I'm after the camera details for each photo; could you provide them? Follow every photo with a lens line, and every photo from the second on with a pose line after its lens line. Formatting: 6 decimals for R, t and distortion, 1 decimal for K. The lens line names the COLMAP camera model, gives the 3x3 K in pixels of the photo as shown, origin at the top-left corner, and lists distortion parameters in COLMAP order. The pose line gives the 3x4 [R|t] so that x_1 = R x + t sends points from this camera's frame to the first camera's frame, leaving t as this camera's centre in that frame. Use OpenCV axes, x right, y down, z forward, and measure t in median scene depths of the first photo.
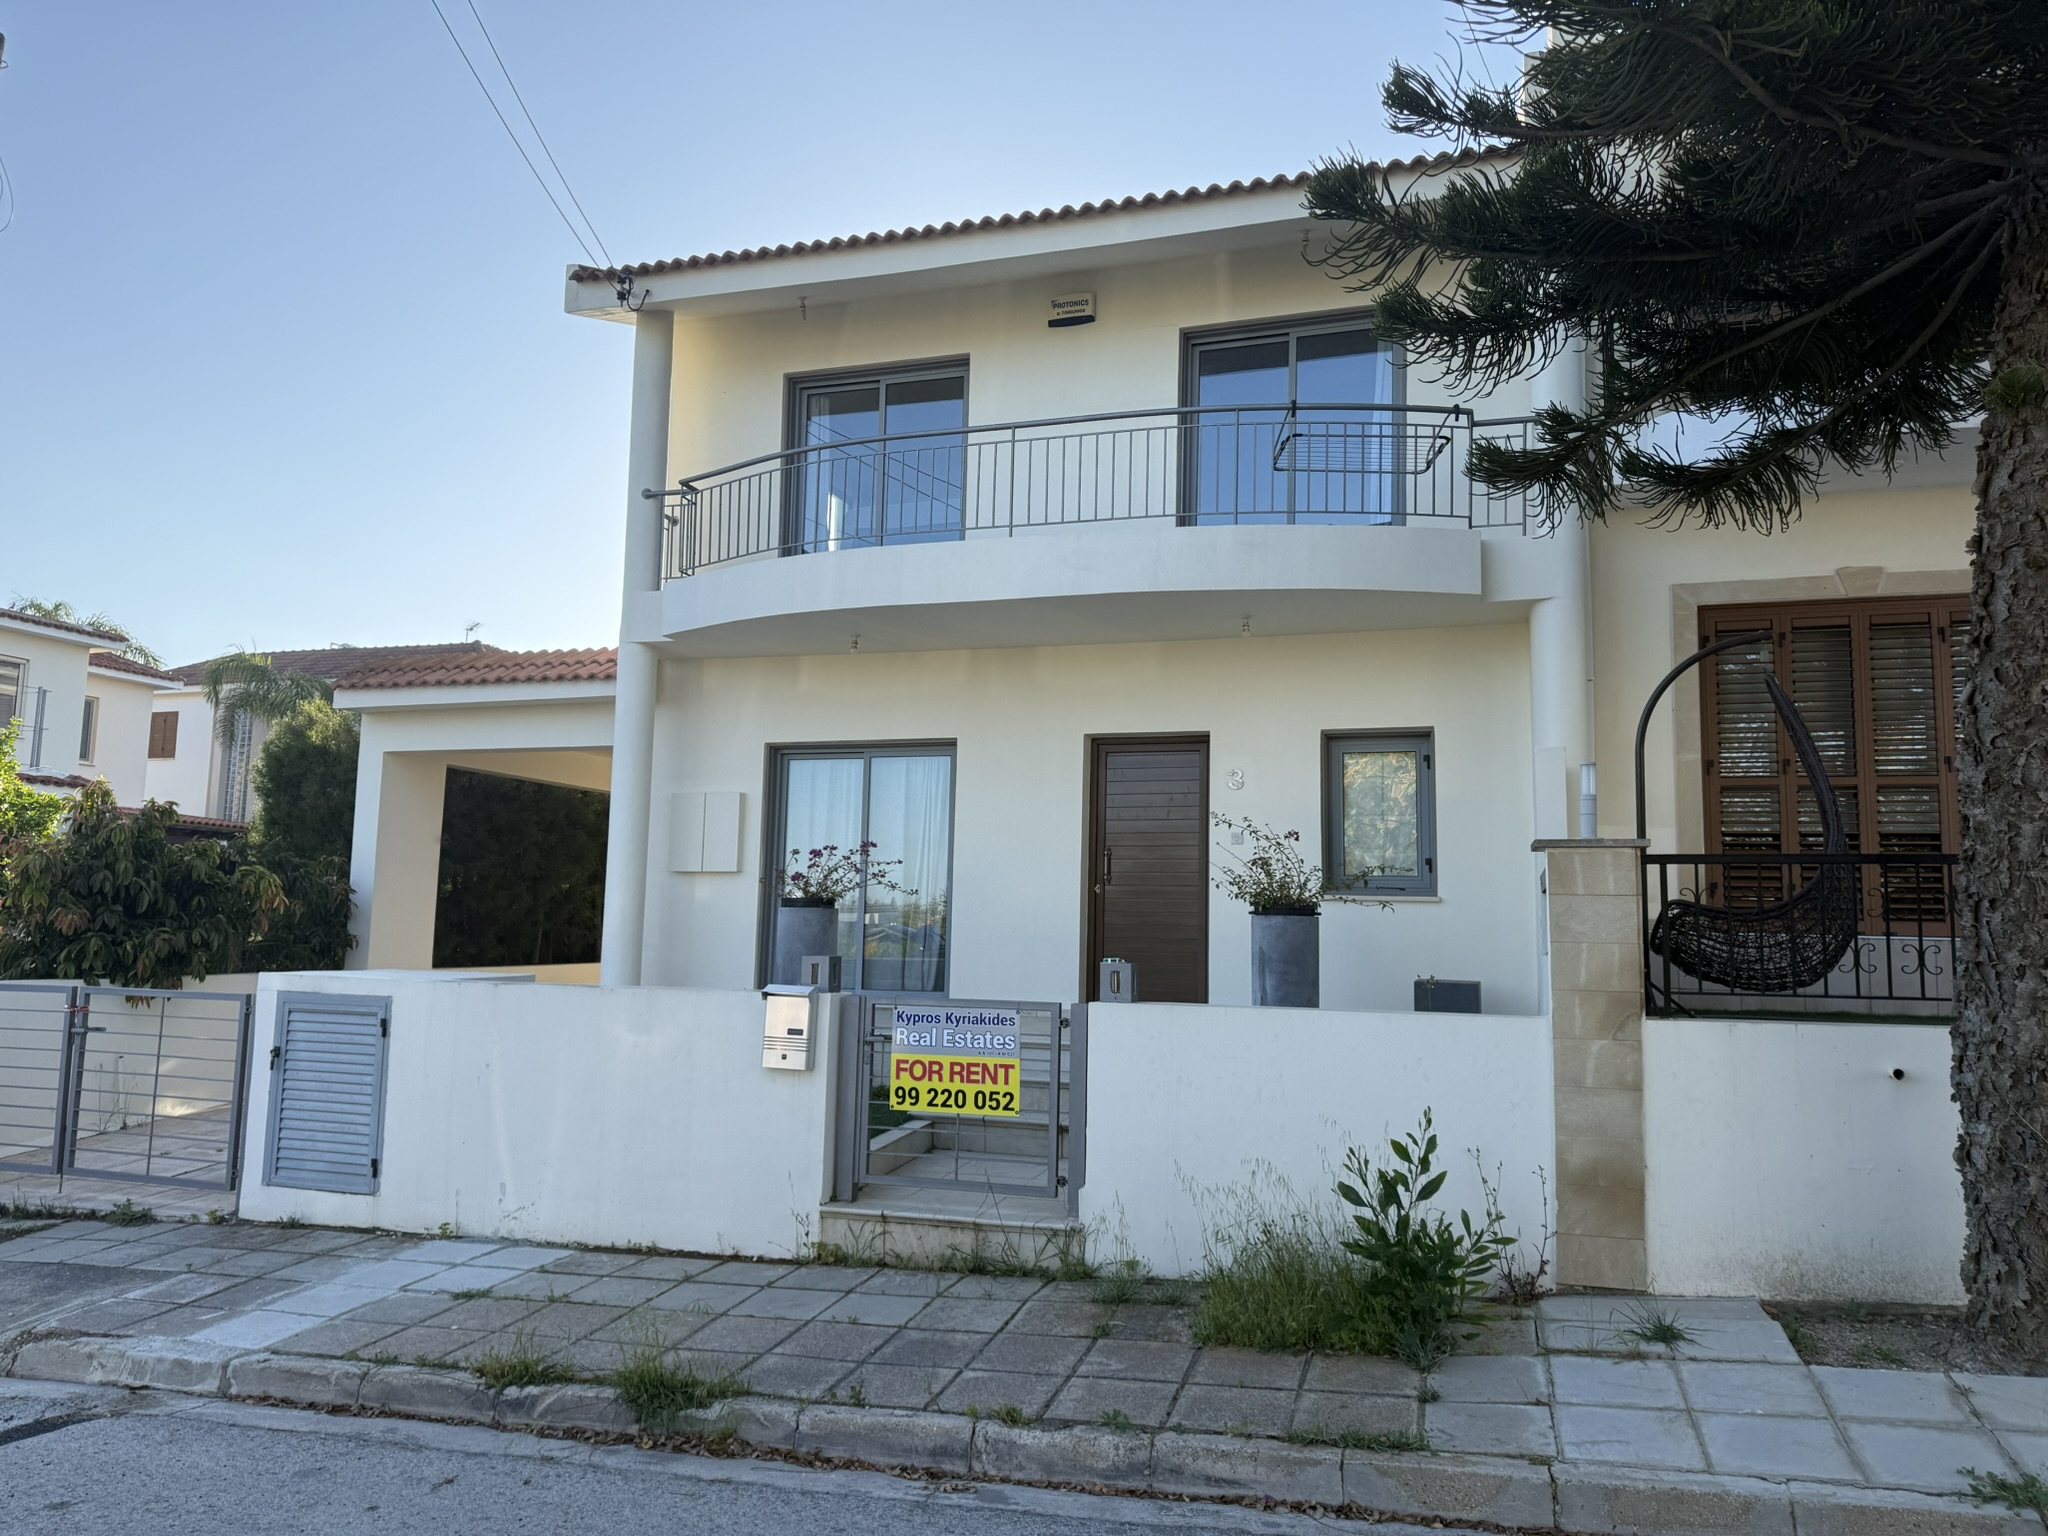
lens RADIAL K [[1423.4, 0, 1115.1], [0, 1423.4, 775.7], [0, 0, 1]] dist [0.044254, -0.069246]
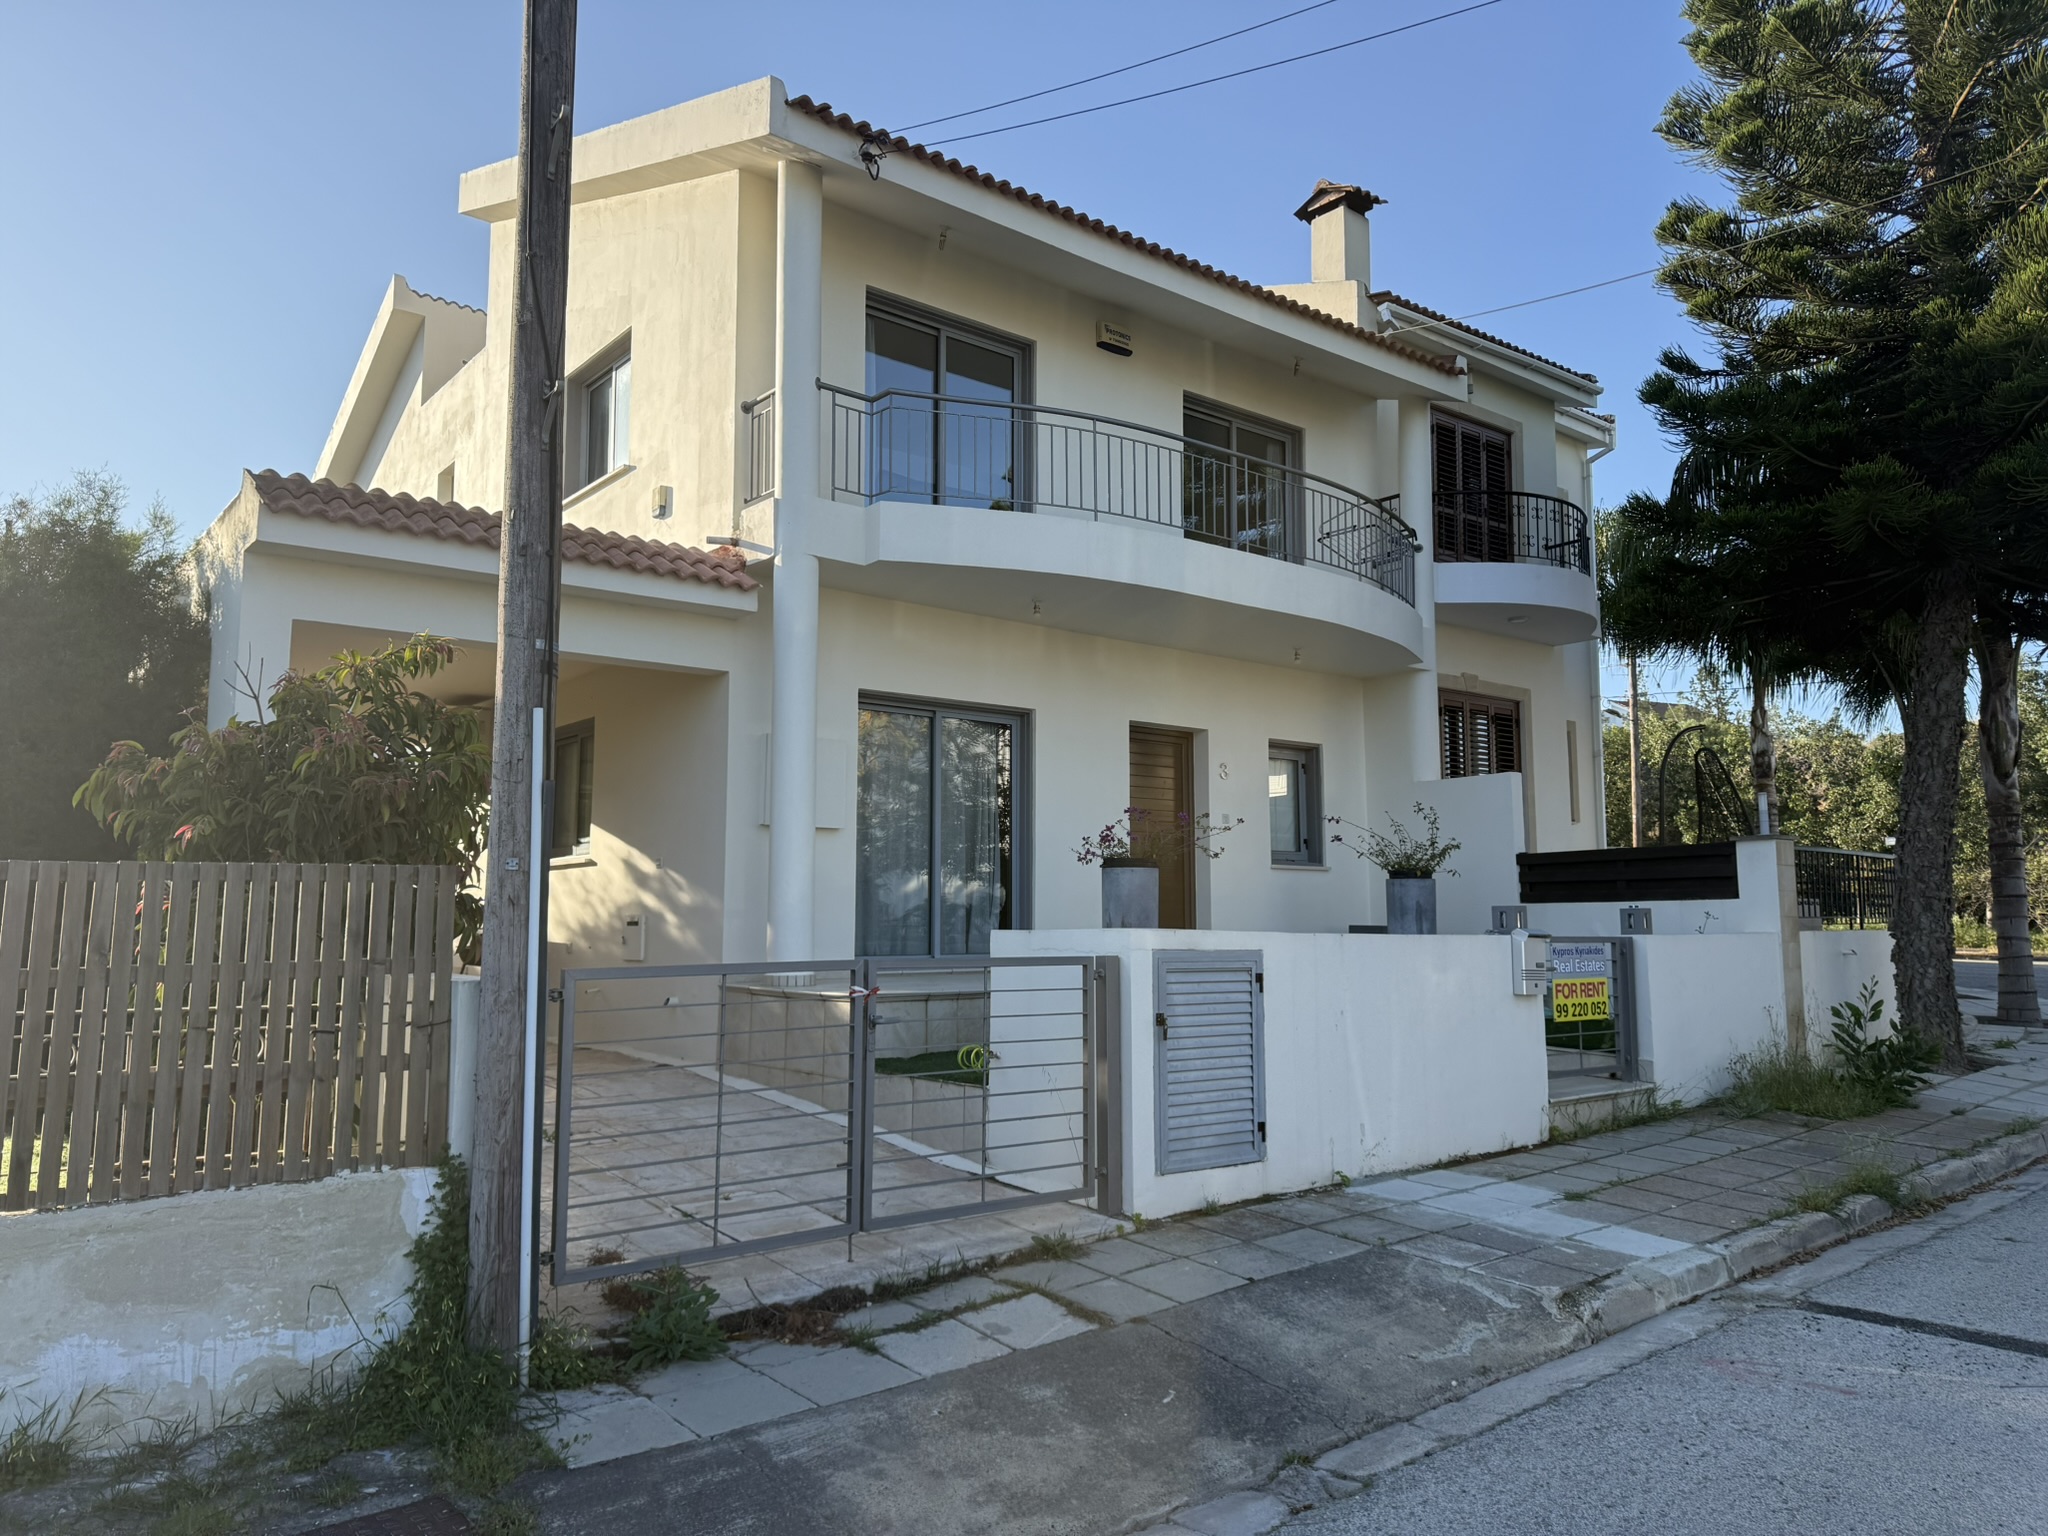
lens RADIAL K [[1423.4, 0, 1018.9], [0, 1423.4, 760.1], [0, 0, 1]] dist [0.044254, -0.069246]
pose [[0.562240, 0.084336, 0.822663, -1.369557], [-0.080407, 0.995648, -0.047116, 0.084861], [-0.823056, -0.039657, 0.566574, 0.593102]]
